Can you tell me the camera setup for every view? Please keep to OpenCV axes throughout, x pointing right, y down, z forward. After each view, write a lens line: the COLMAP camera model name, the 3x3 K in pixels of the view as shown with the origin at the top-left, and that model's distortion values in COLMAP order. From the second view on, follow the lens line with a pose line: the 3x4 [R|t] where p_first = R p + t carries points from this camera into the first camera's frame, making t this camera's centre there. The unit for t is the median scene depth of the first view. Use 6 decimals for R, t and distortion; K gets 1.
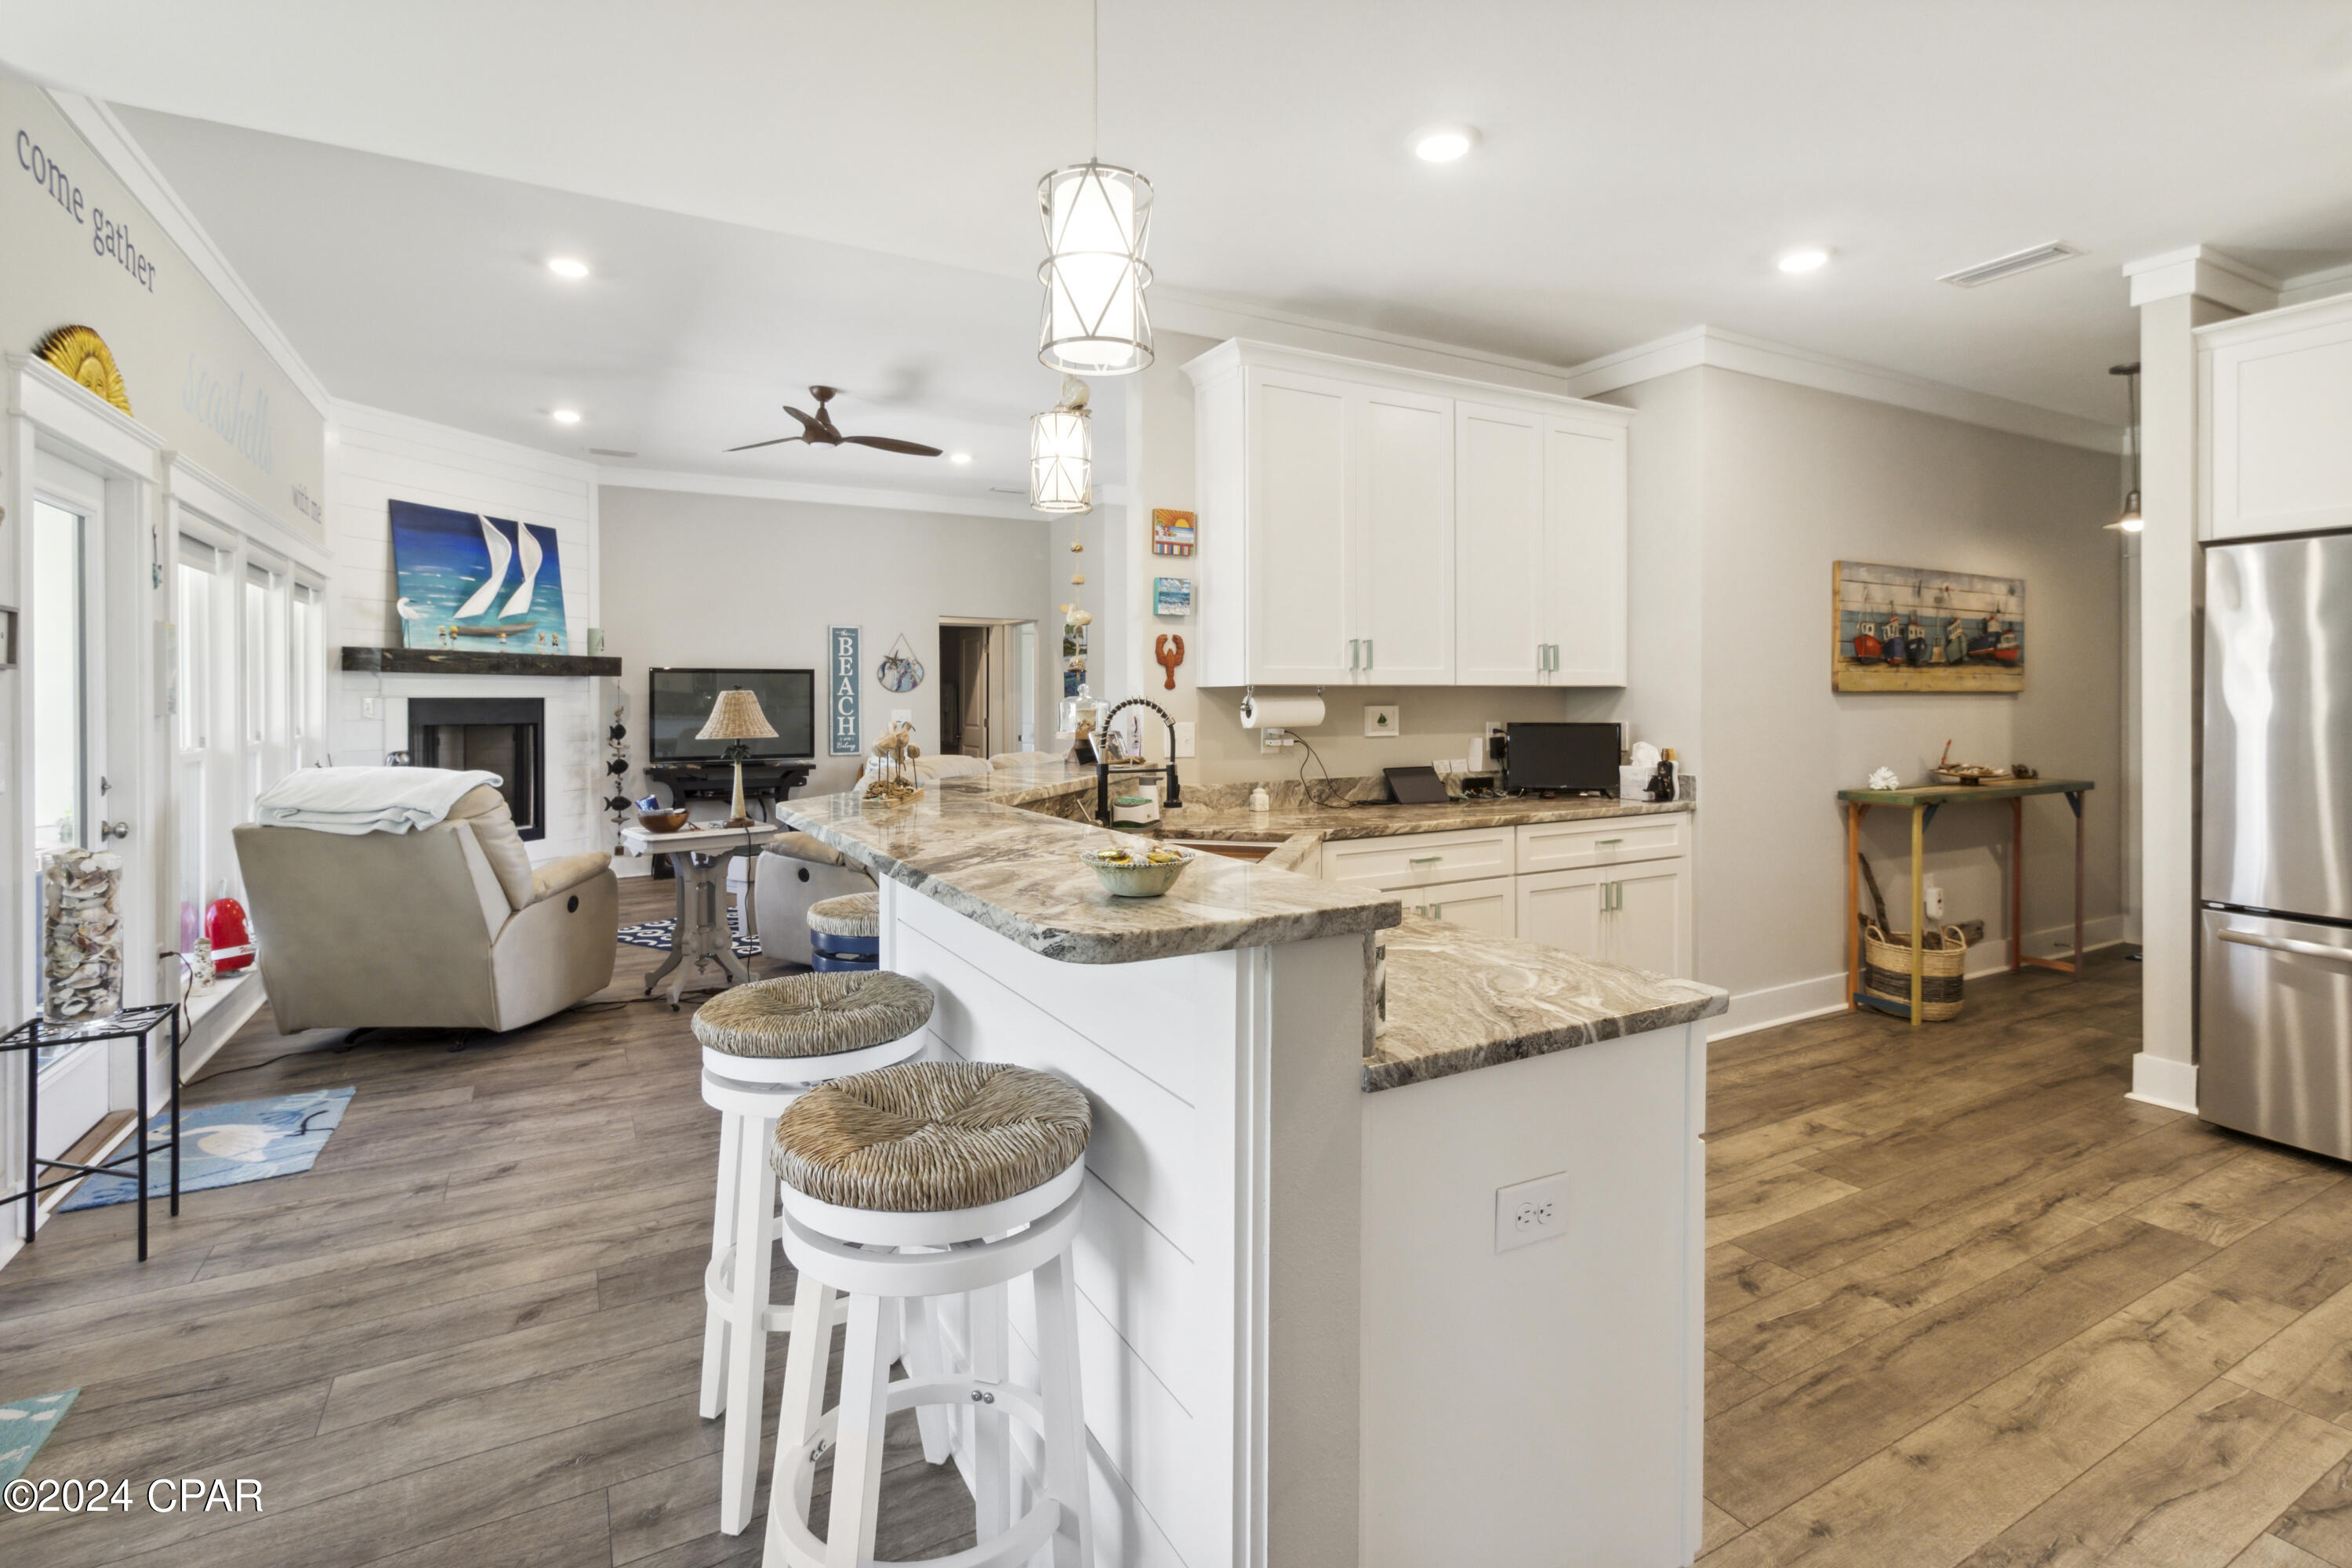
lens RADIAL K [[1100.6, 0, 1178.1], [0, 1100.6, 705.7], [0, 0, 1]] dist [0.002604, -0.000941]
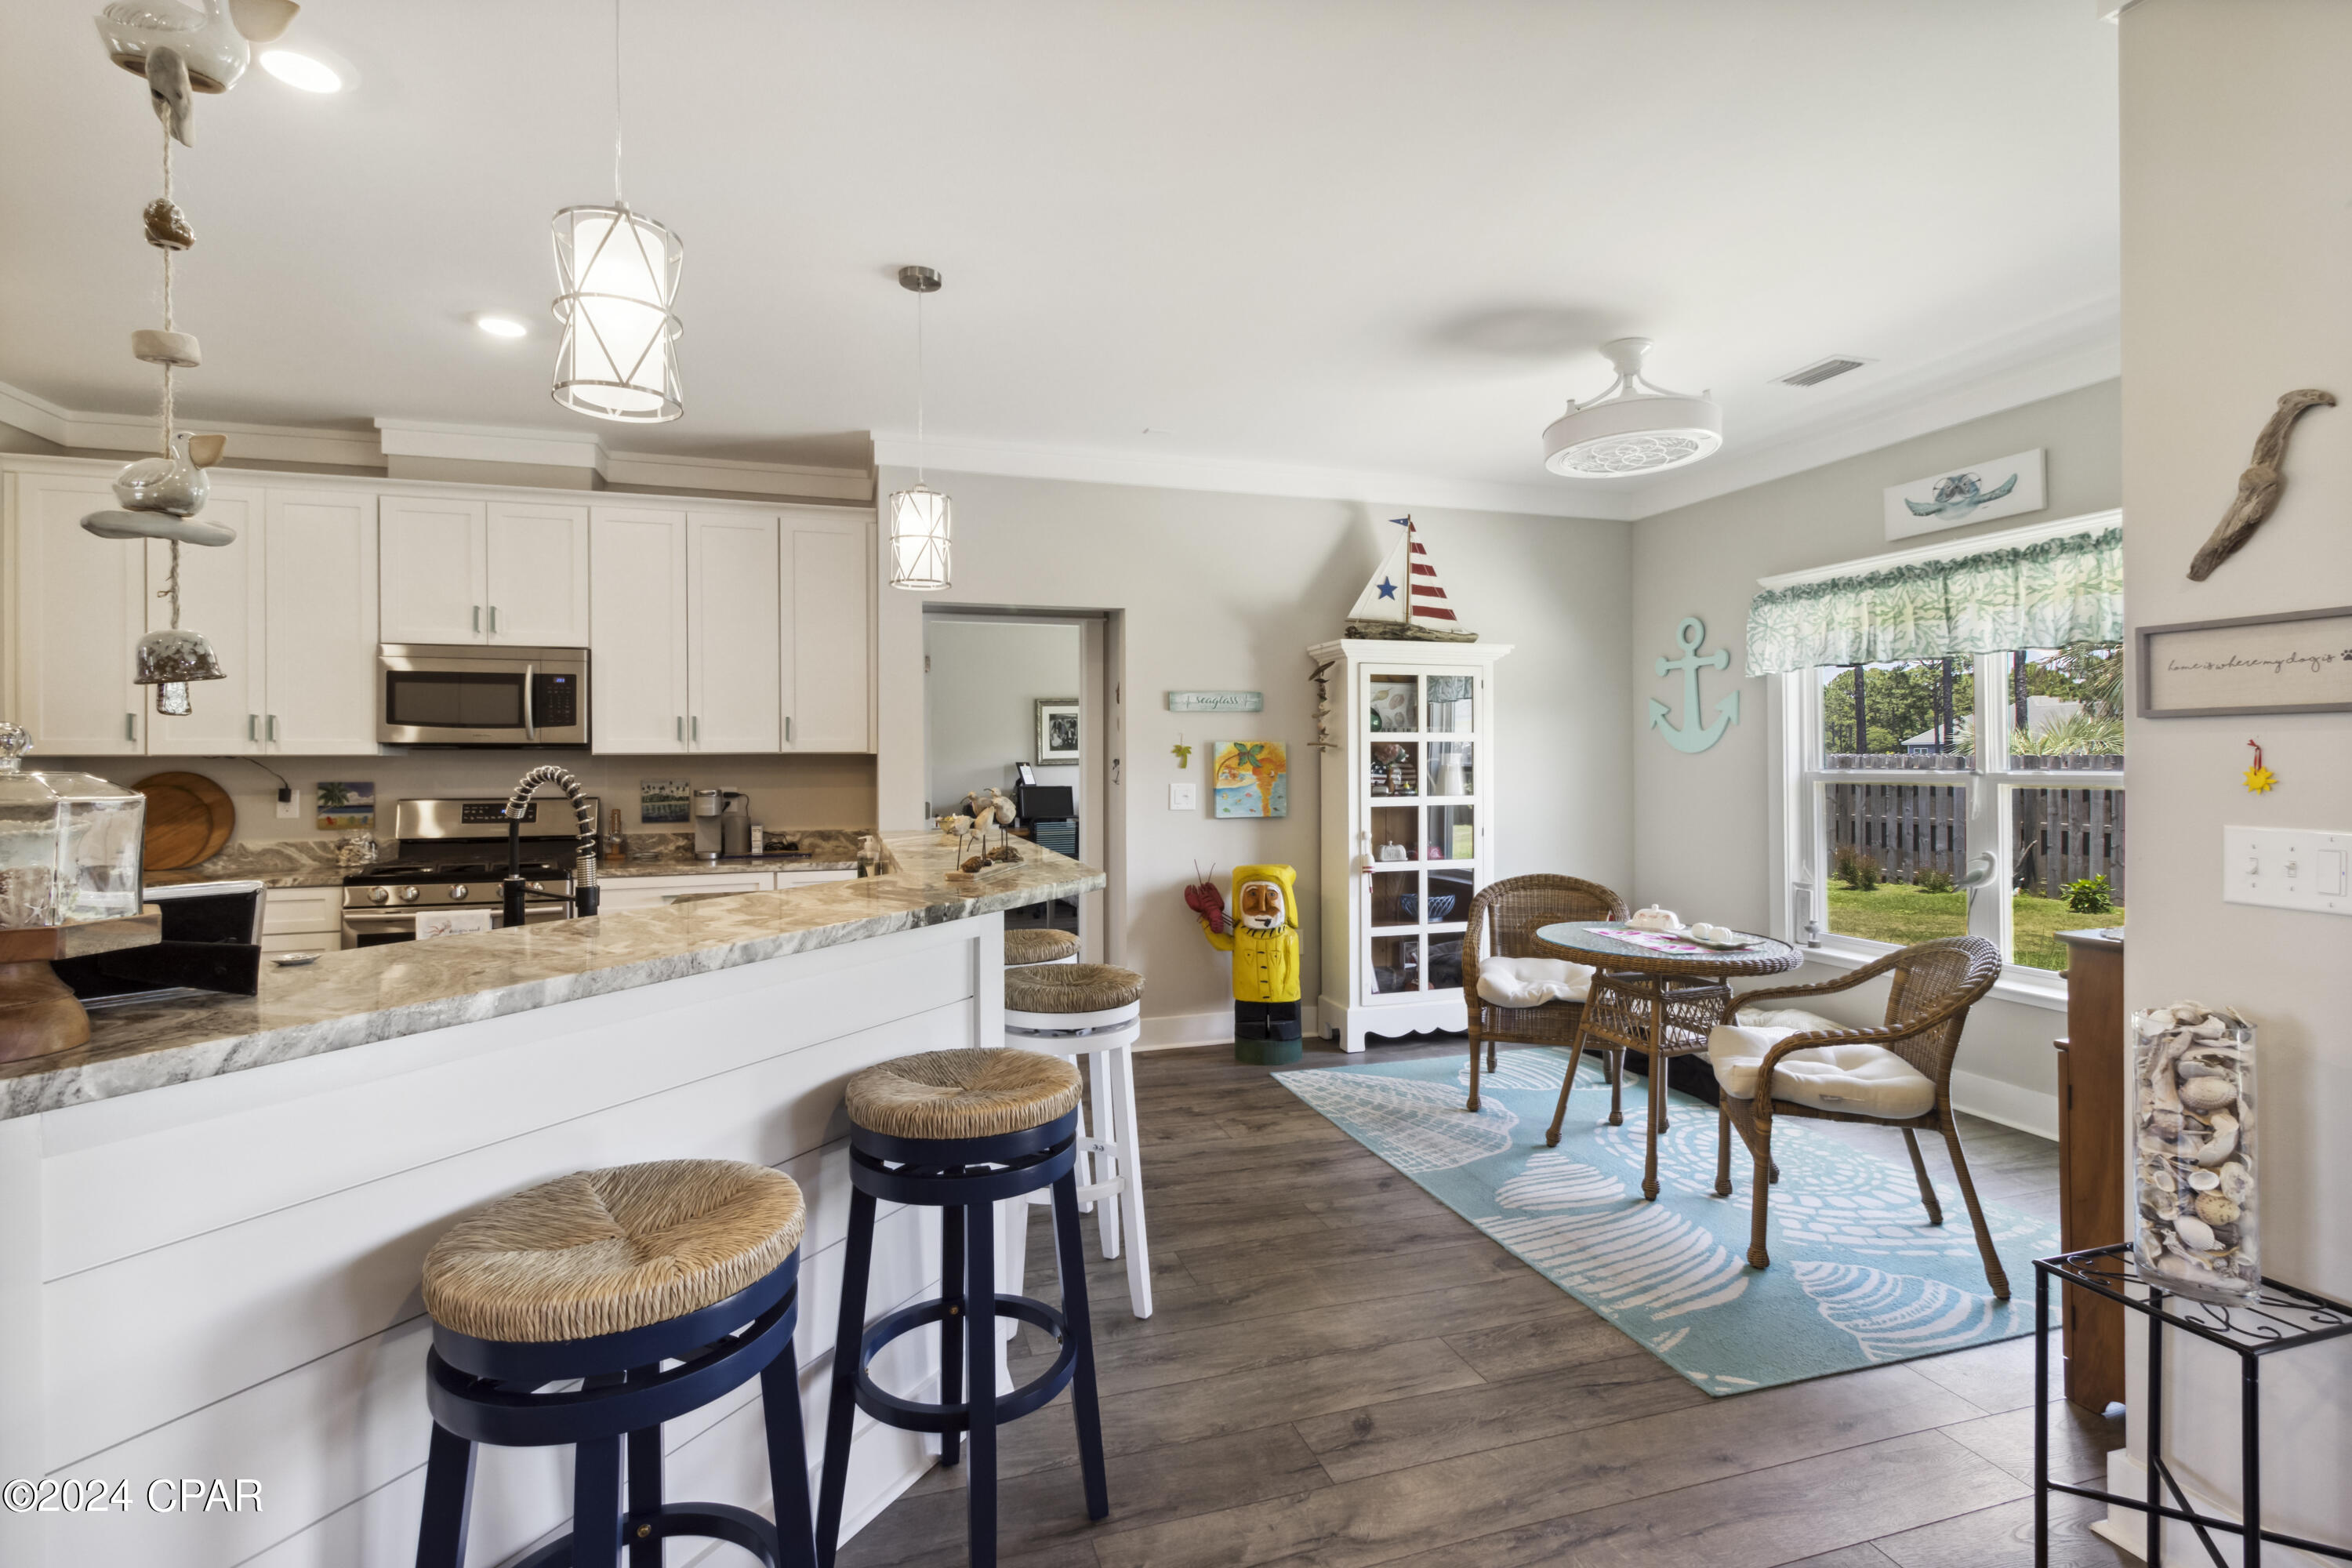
lens RADIAL K [[1090.7, 0, 1170.8], [0, 1090.7, 743.2], [0, 0, 1]] dist [-0.000467, 0.000127]
pose [[-0.977762, 0.010414, 0.209460, -0.232358], [0.008574, 0.999916, -0.009688, -0.006520], [-0.209543, -0.007676, -0.977769, 0.717938]]
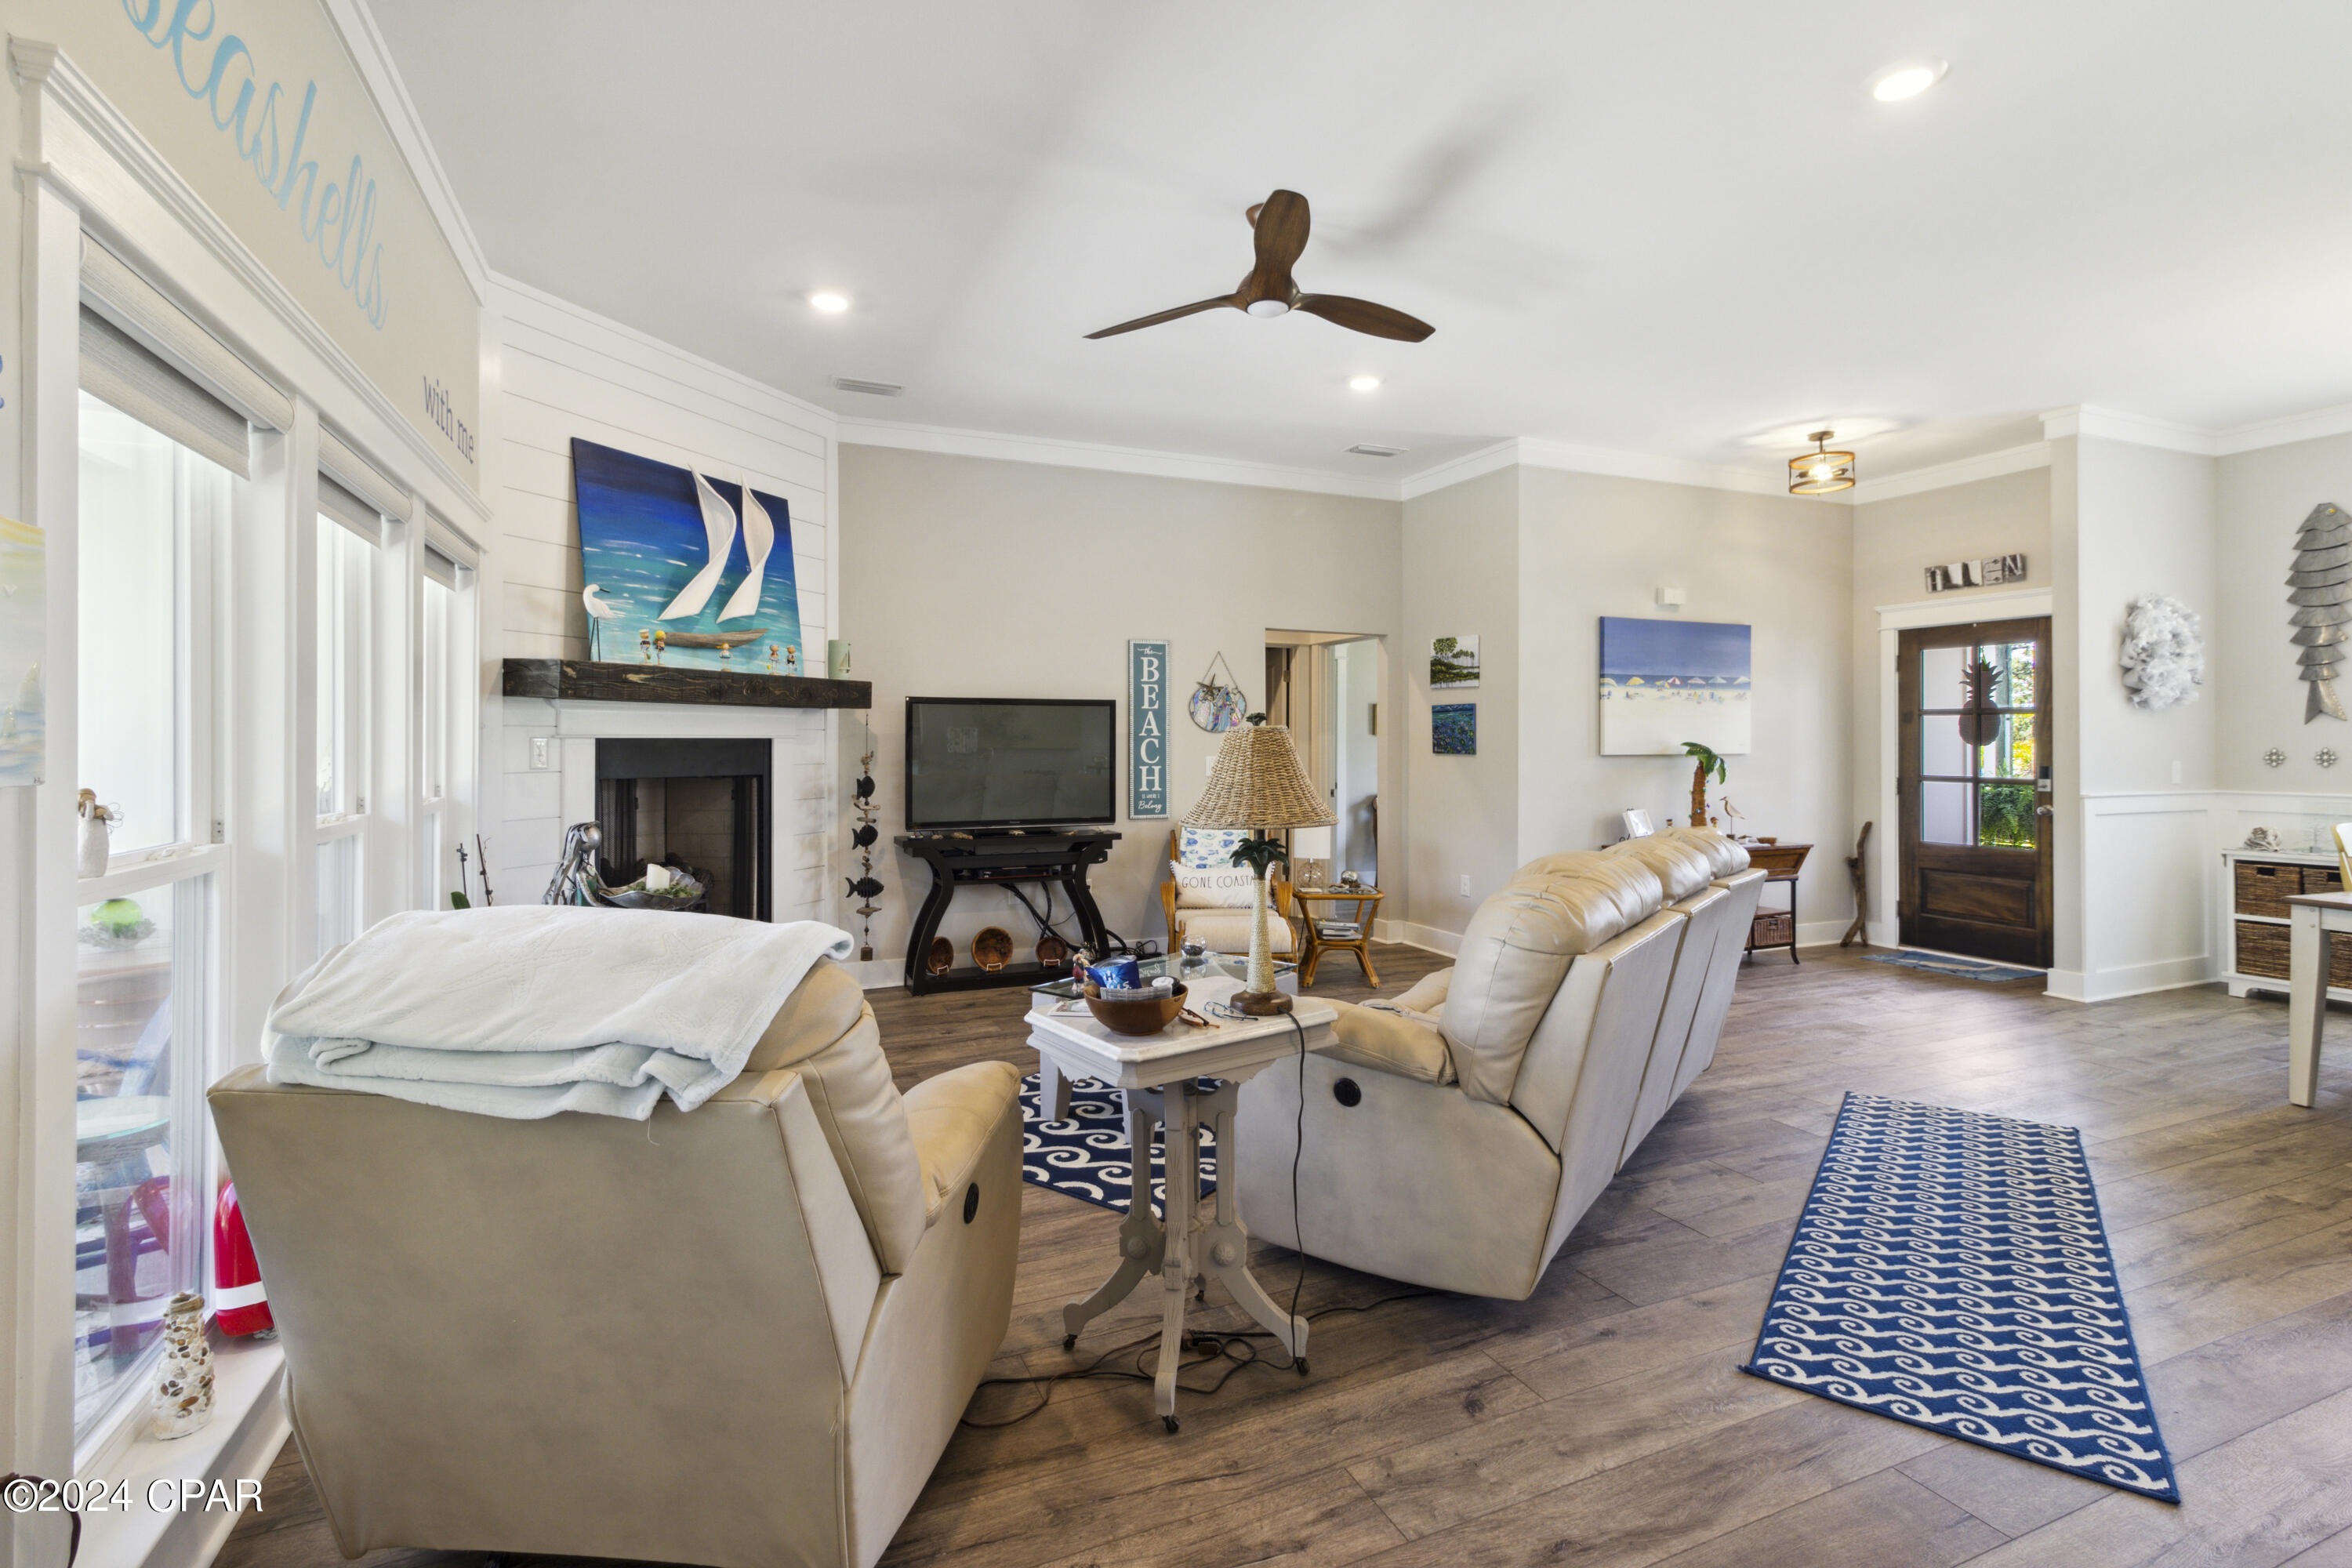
lens RADIAL K [[1090.7, 0, 1170.8], [0, 1090.7, 743.2], [0, 0, 1]] dist [-0.000467, 0.000127]
pose [[0.994346, 0.003473, -0.106130, -0.300495], [-0.003909, 0.999985, -0.003894, -0.003054], [0.106115, 0.004287, 0.994345, 0.404420]]
